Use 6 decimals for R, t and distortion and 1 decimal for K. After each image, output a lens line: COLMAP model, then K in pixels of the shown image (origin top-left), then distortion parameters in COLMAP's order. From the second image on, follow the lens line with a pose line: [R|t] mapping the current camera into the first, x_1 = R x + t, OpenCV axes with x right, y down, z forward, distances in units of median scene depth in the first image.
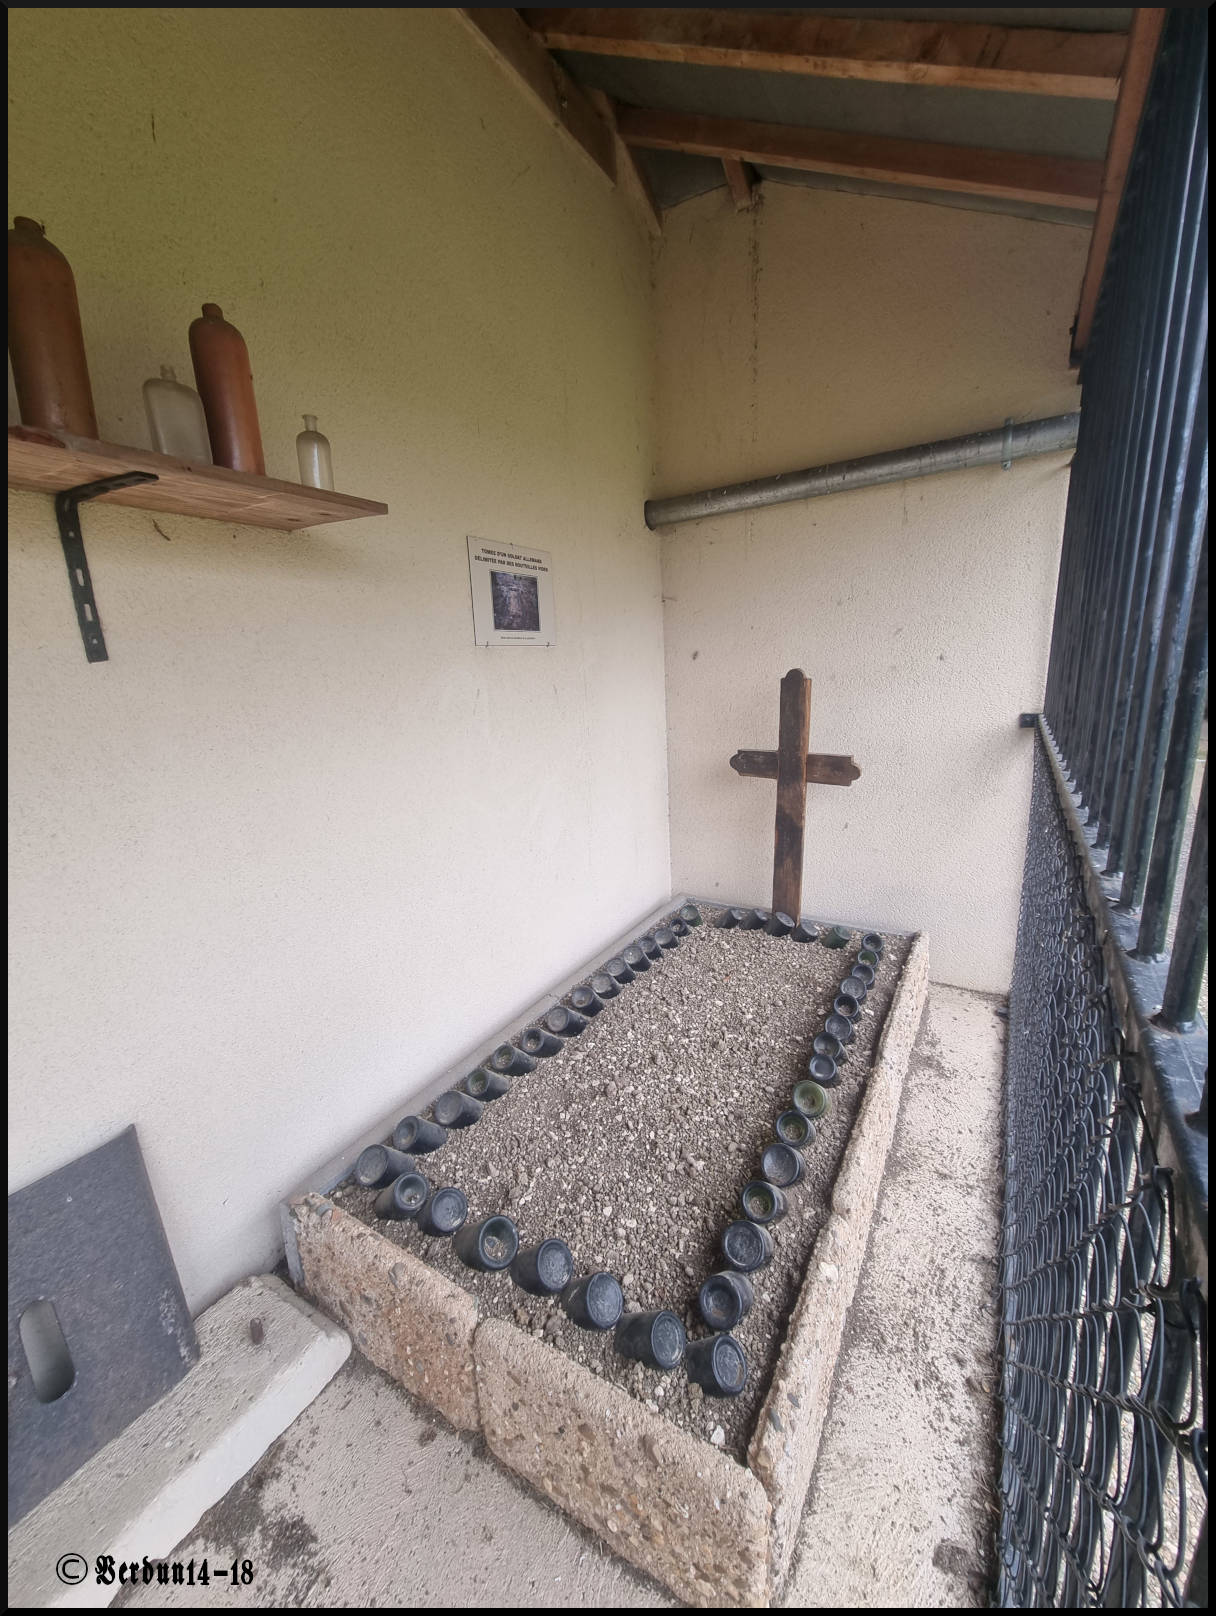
lens RADIAL K [[655.3, 0, 607.7], [0, 655.3, 805.0], [0, 0, 1]] dist [0.002304, -0.002559]
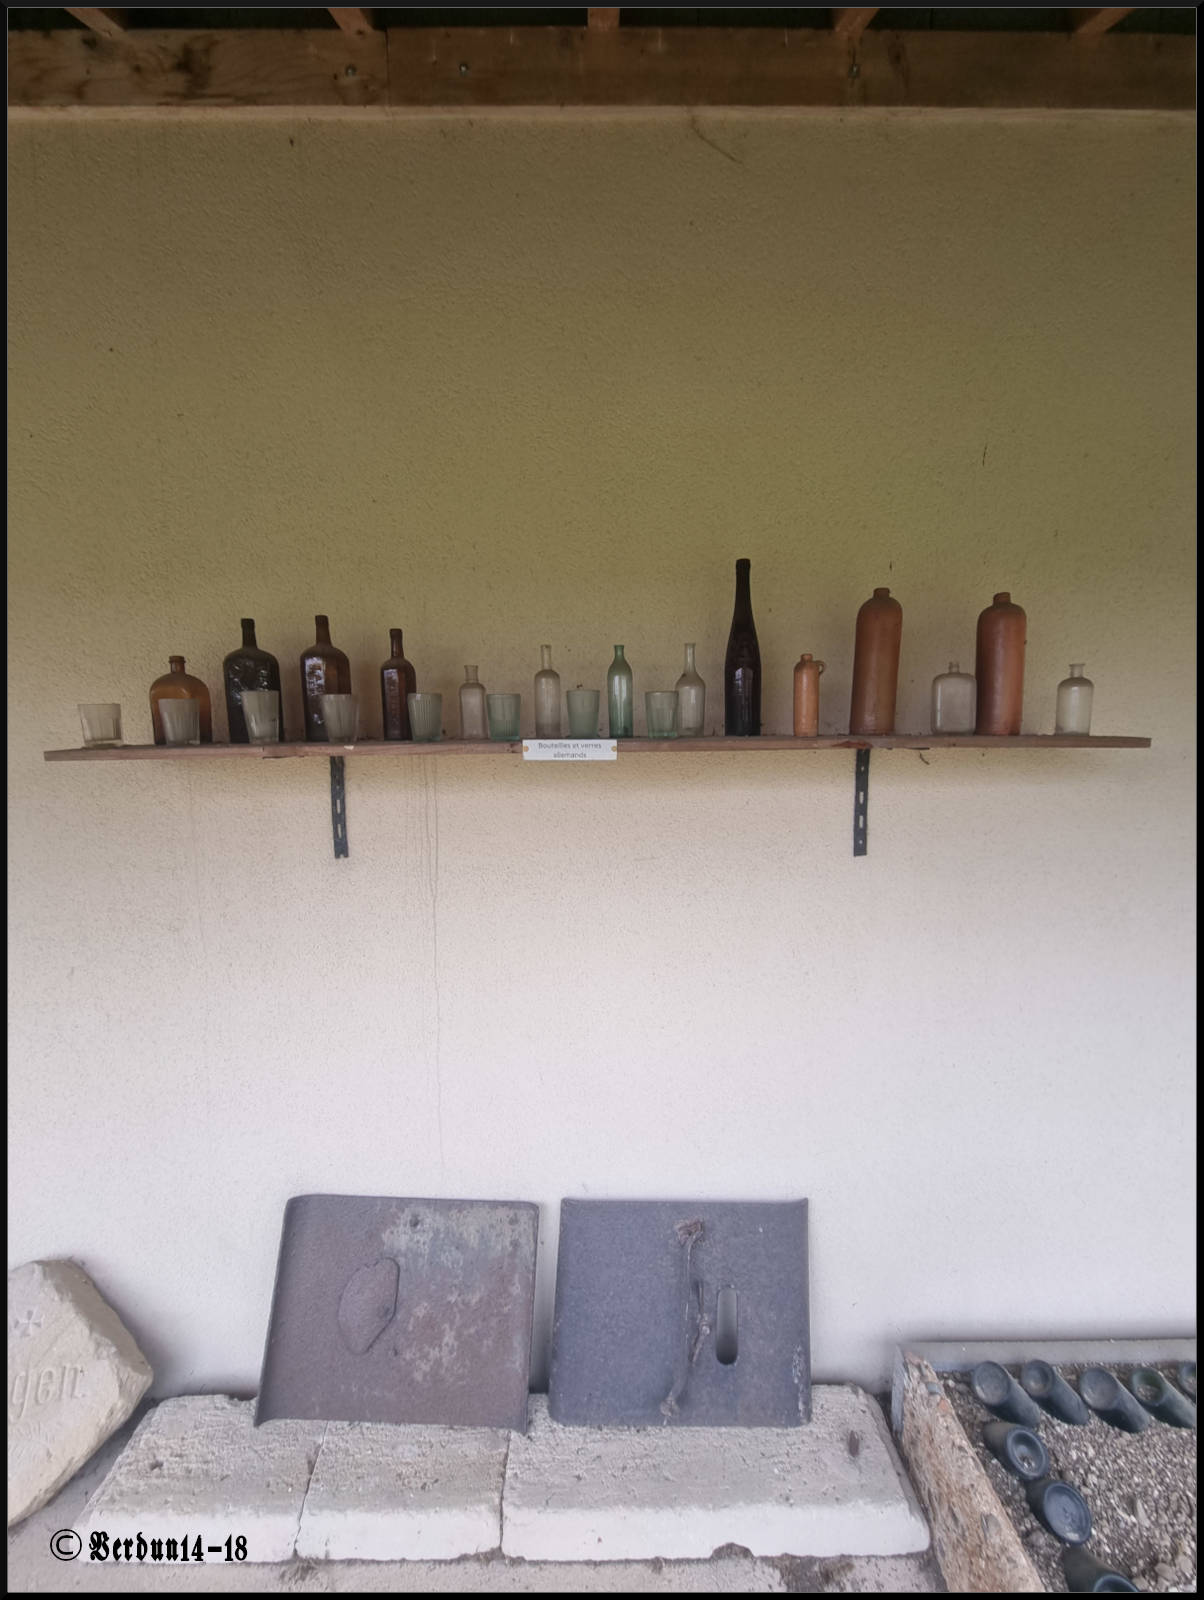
lens RADIAL K [[648.8, 0, 602.1], [0, 648.8, 801.6], [0, 0, 1]] dist [0.002304, -0.002559]
pose [[0.520813, 0.114961, -0.845895, 0.060388], [-0.210815, 0.977521, 0.003051, -0.194669], [0.827231, 0.176739, 0.533341, -0.157290]]
